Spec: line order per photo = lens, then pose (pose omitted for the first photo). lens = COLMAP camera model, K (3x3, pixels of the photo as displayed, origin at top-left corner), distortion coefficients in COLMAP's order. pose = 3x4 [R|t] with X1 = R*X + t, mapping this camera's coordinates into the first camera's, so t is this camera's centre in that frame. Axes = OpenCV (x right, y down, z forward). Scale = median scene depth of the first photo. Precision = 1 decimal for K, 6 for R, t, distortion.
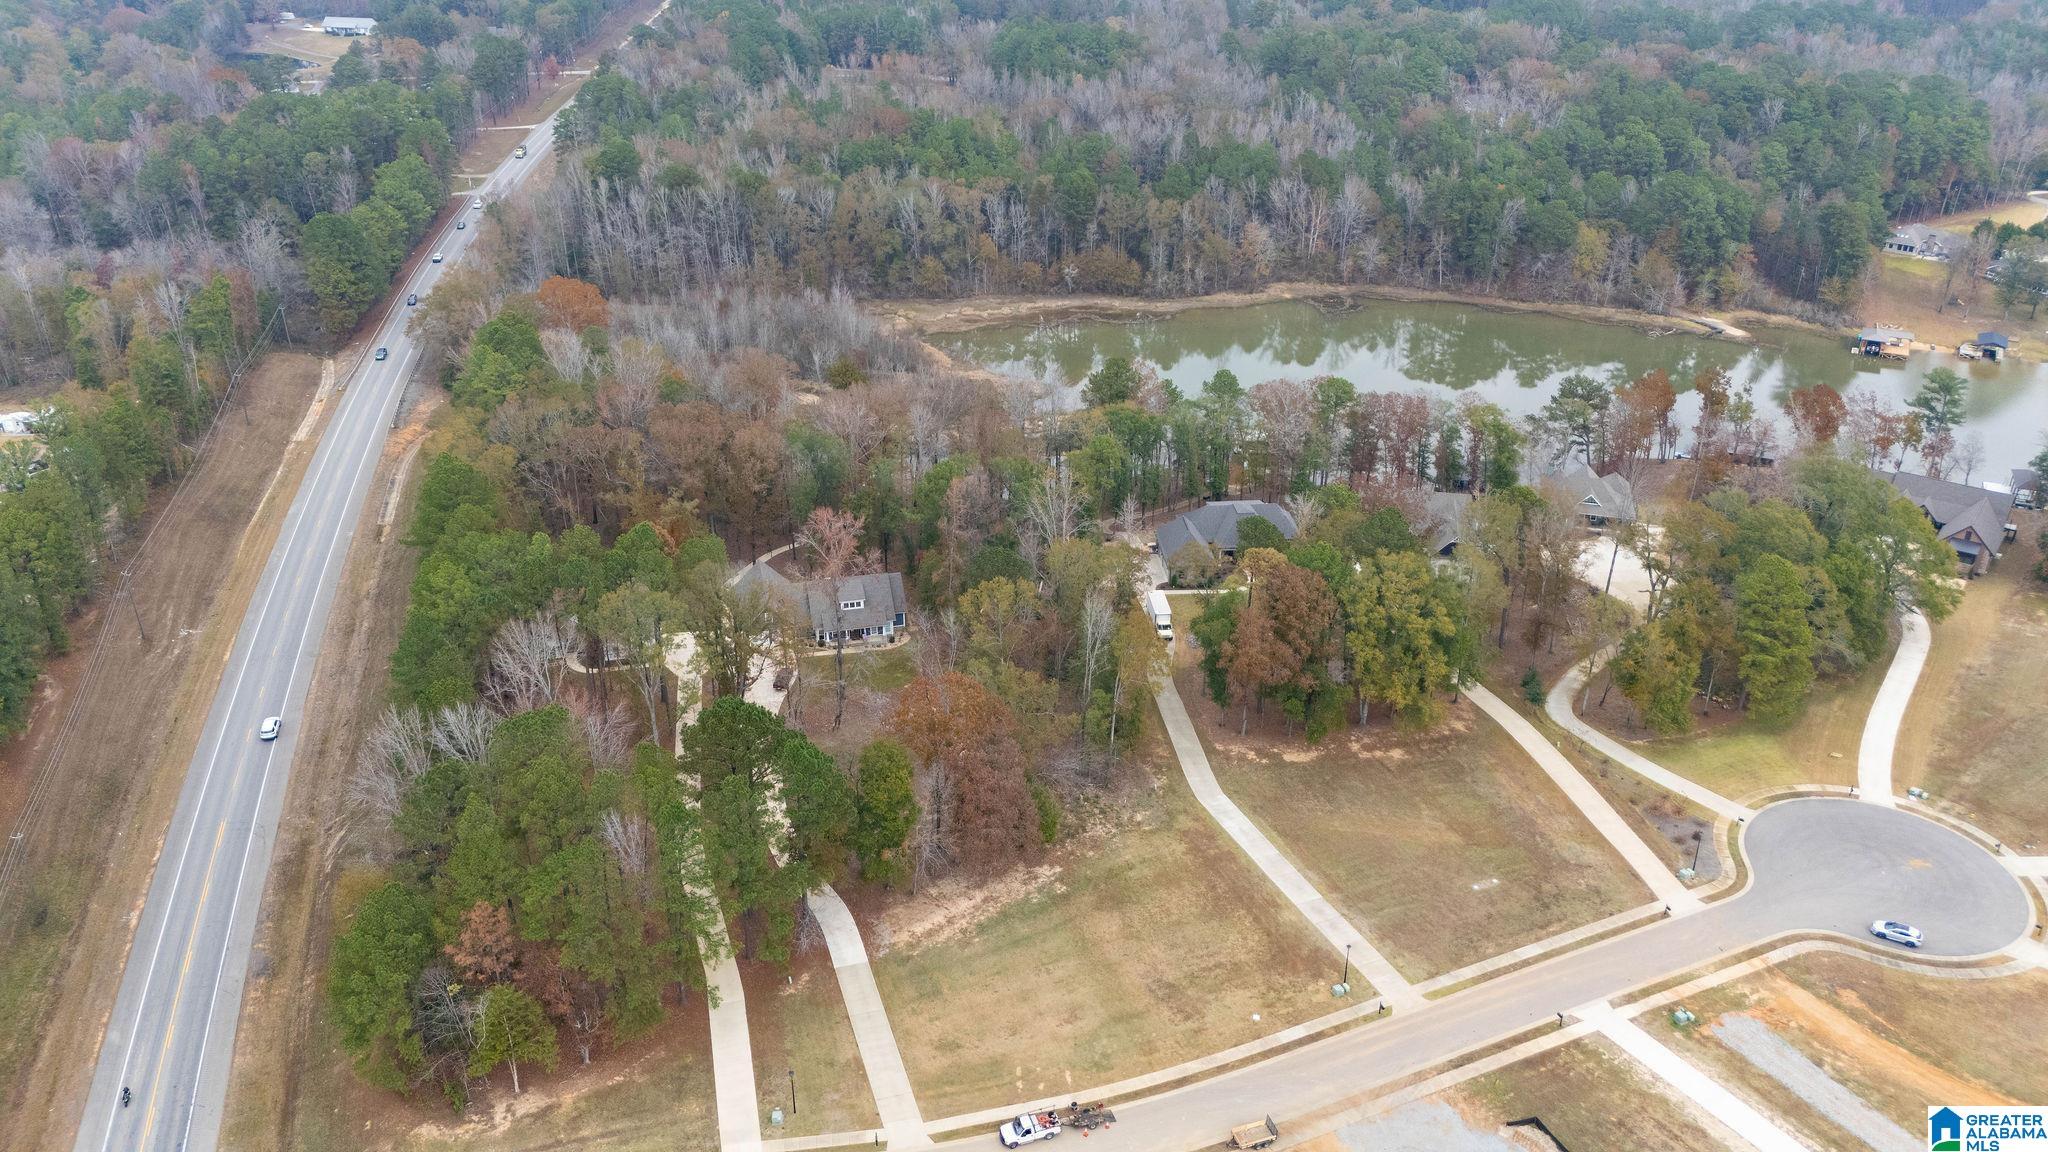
lens RADIAL K [[1502.6, 0, 1028.3], [0, 1502.6, 566.8], [0, 0, 1]] dist [0.066409, -0.064874]
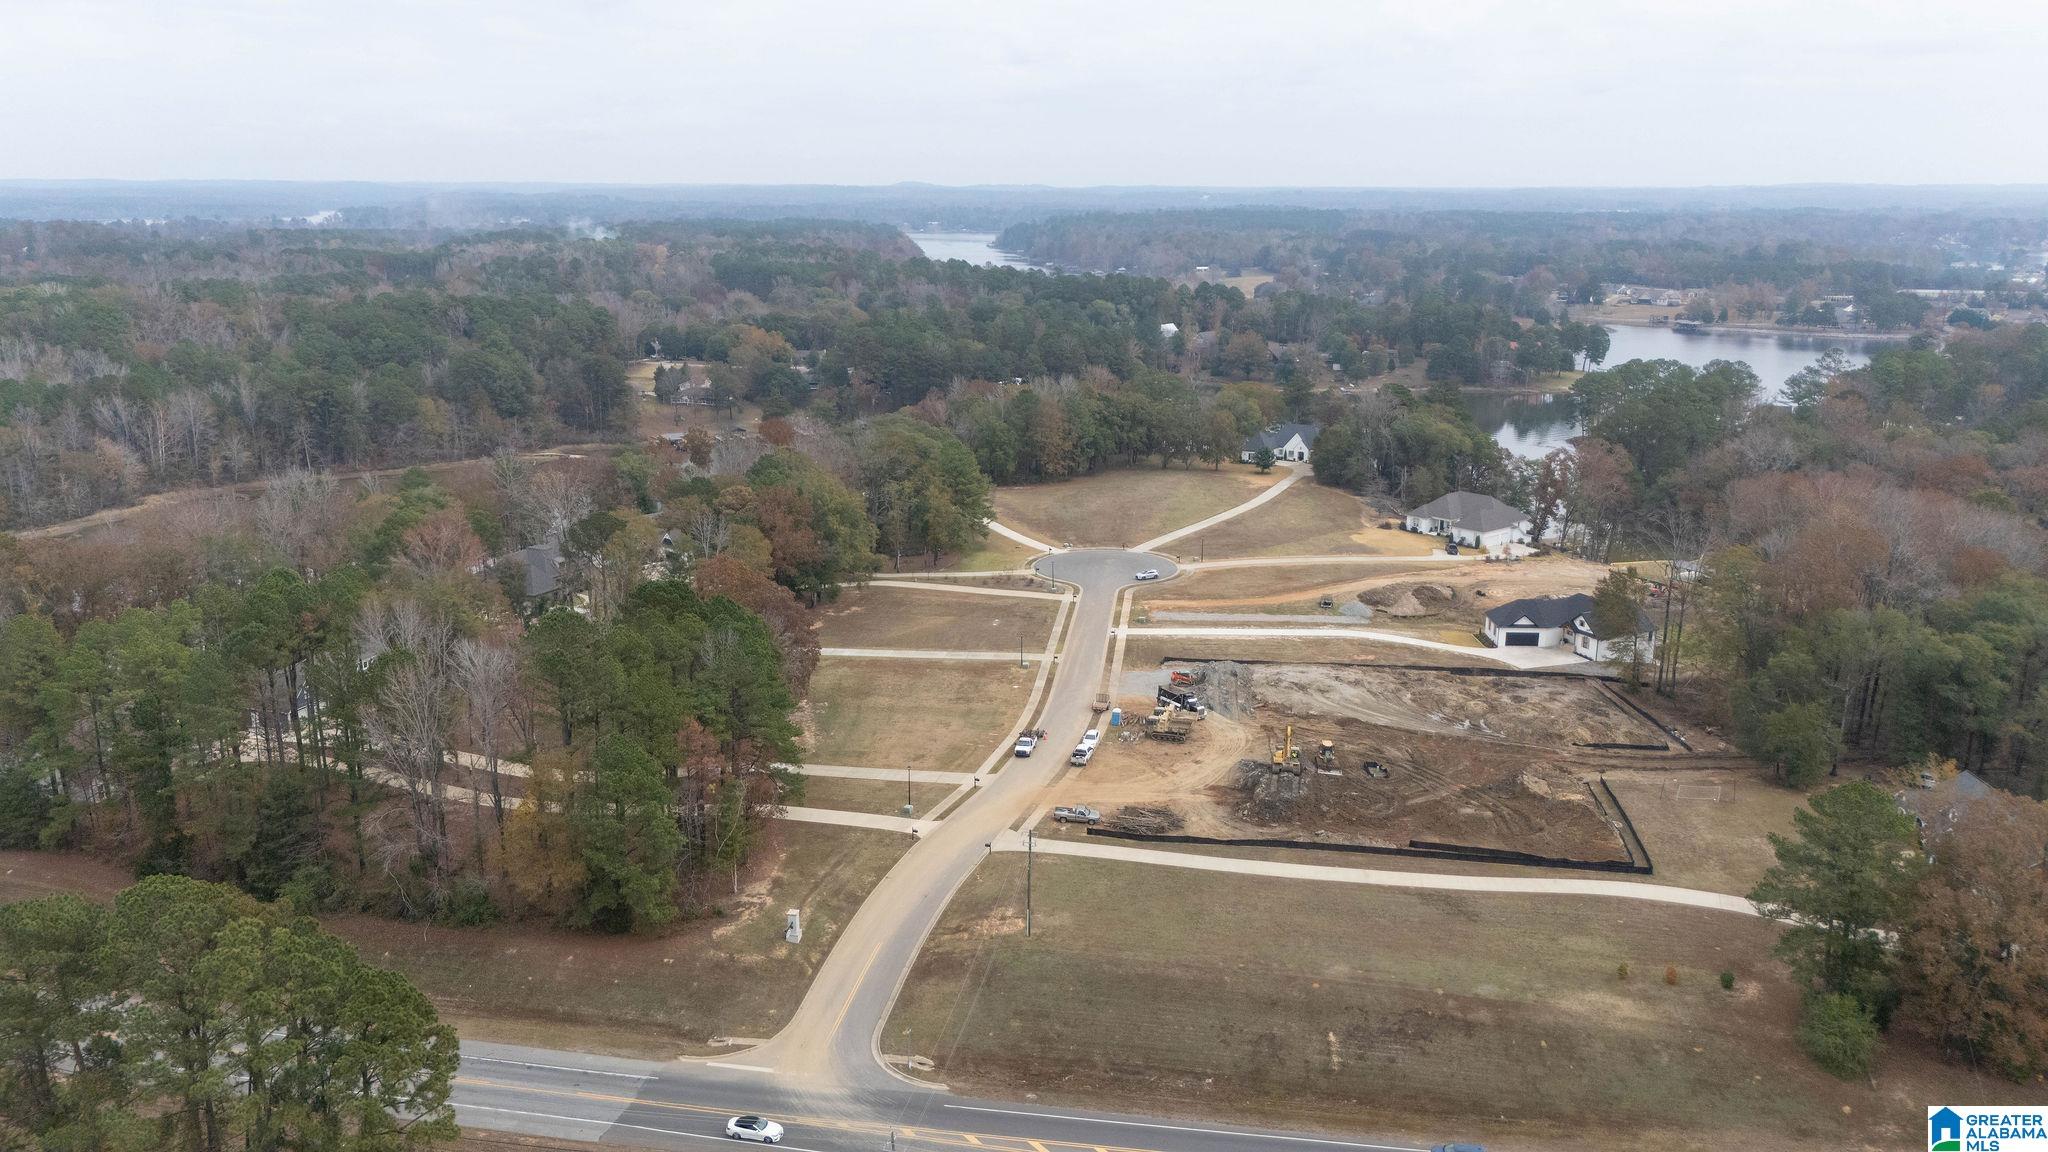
lens RADIAL K [[1502.6, 0, 1031.9], [0, 1502.6, 577.4], [0, 0, 1]] dist [0.066409, -0.064874]
pose [[0.515067, -0.214045, 0.829994, -0.835111], [0.380423, 0.924810, 0.002418, 0.162689], [-0.768104, 0.314503, 0.557766, 0.113327]]
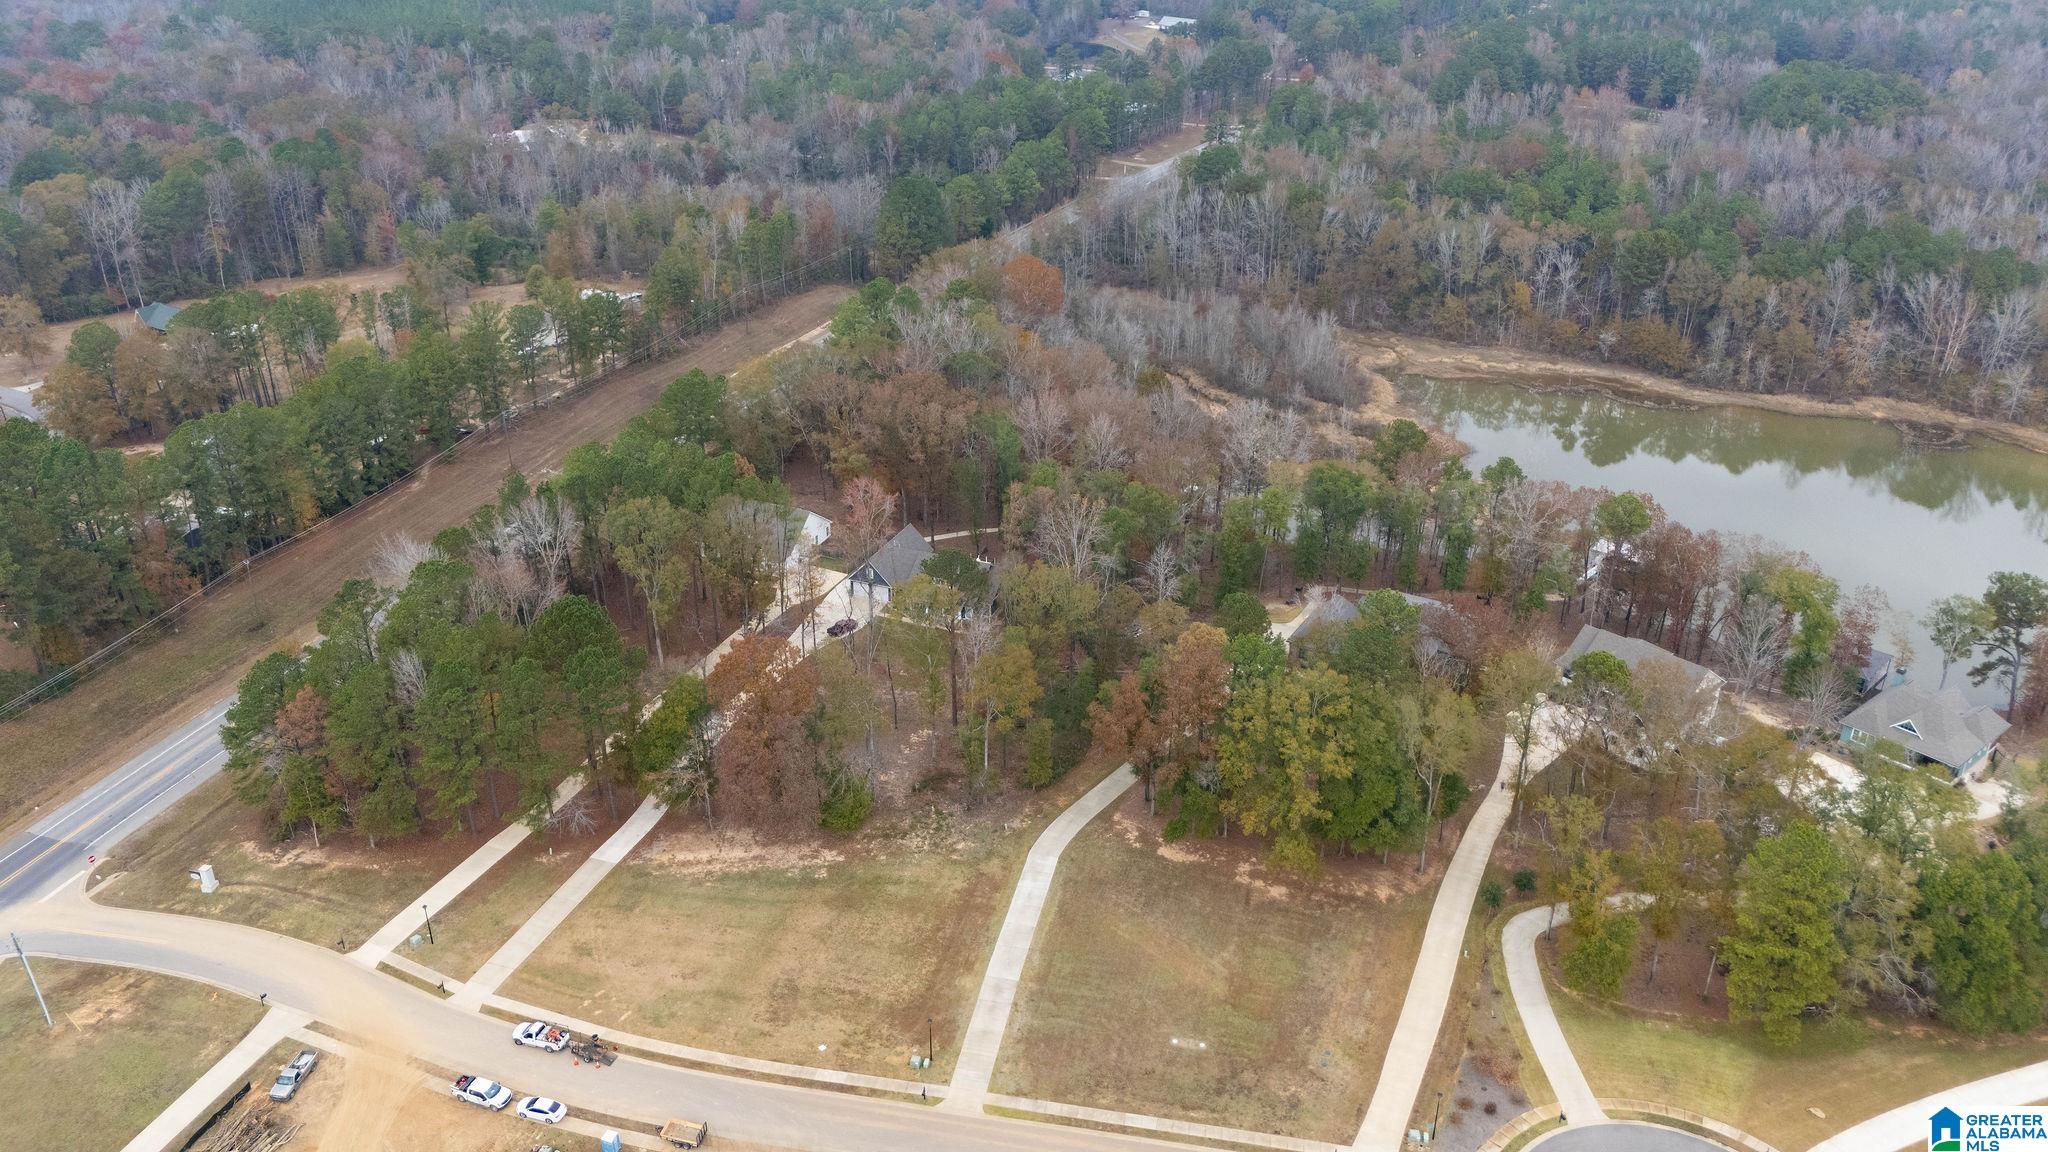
lens RADIAL K [[1502.6, 0, 1039.8], [0, 1502.6, 563.8], [0, 0, 1]] dist [0.066409, -0.064874]
pose [[0.818475, 0.253067, -0.515806, 0.562932], [-0.258698, 0.963939, 0.062434, -0.083321], [0.513005, 0.082337, 0.854427, 0.168834]]
